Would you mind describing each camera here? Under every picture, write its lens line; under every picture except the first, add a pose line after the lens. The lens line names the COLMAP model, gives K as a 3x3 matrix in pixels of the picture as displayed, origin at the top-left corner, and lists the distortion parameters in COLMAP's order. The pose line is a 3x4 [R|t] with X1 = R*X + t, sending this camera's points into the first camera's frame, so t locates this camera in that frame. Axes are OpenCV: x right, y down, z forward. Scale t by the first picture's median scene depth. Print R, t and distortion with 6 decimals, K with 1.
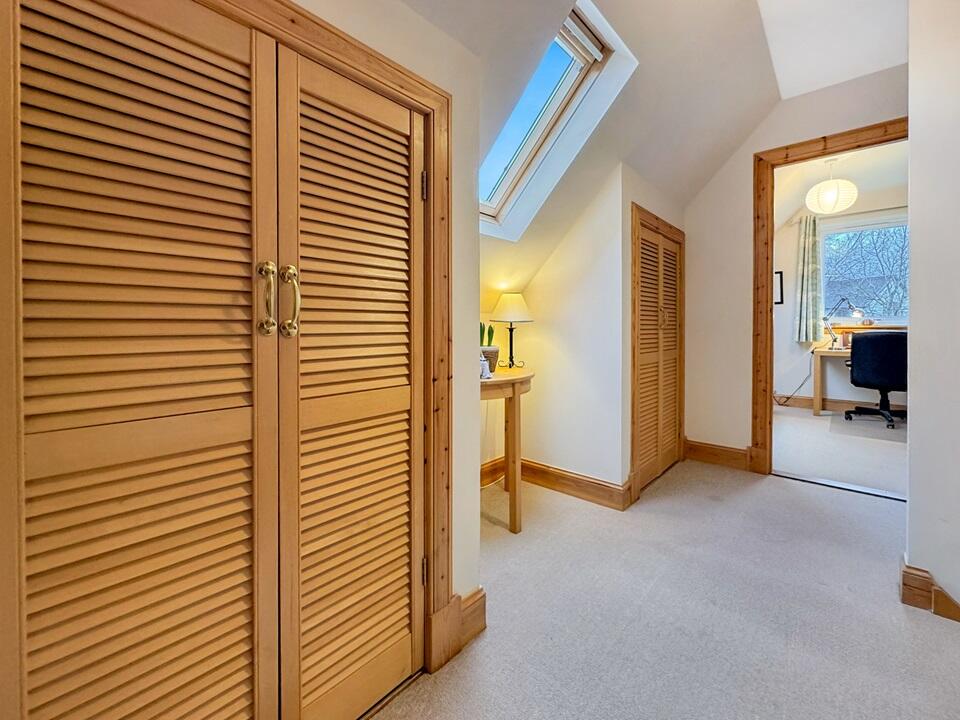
lens RADIAL K [[390.2, 0, 498.1], [0, 390.2, 329.5], [0, 0, 1]] dist [-0.000420, -0.000088]
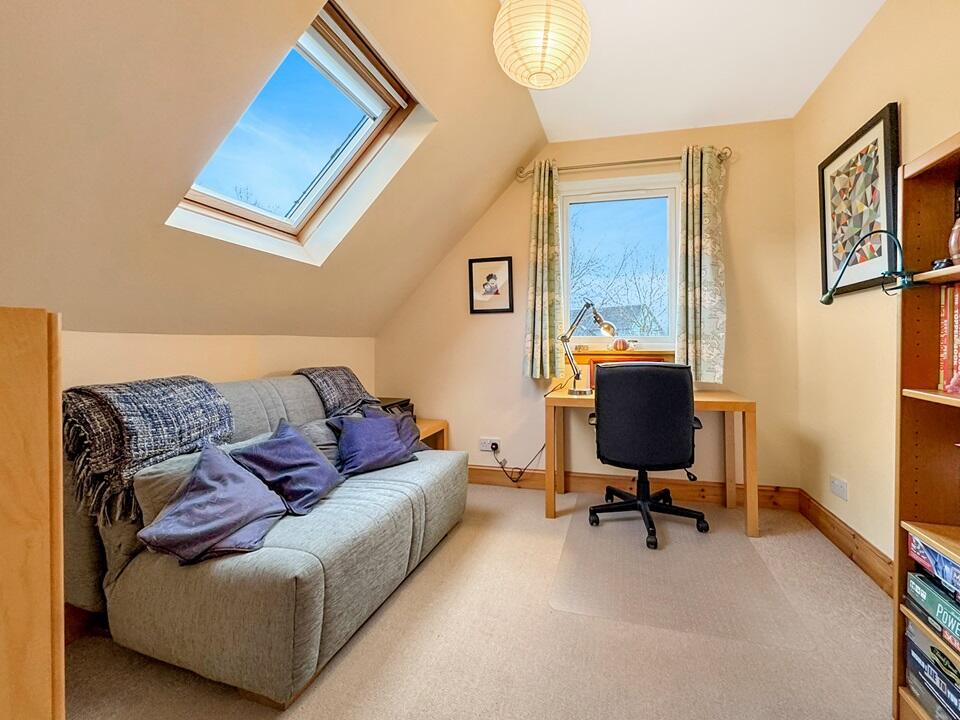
lens RADIAL K [[409.2, 0, 516.2], [0, 409.2, 338.8], [0, 0, 1]] dist [-0.001272, -0.000228]
pose [[0.881272, 0.002736, 0.472601, 0.502430], [0.005138, 0.999869, -0.015371, -0.018784], [-0.472581, 0.015974, 0.881142, 0.514708]]
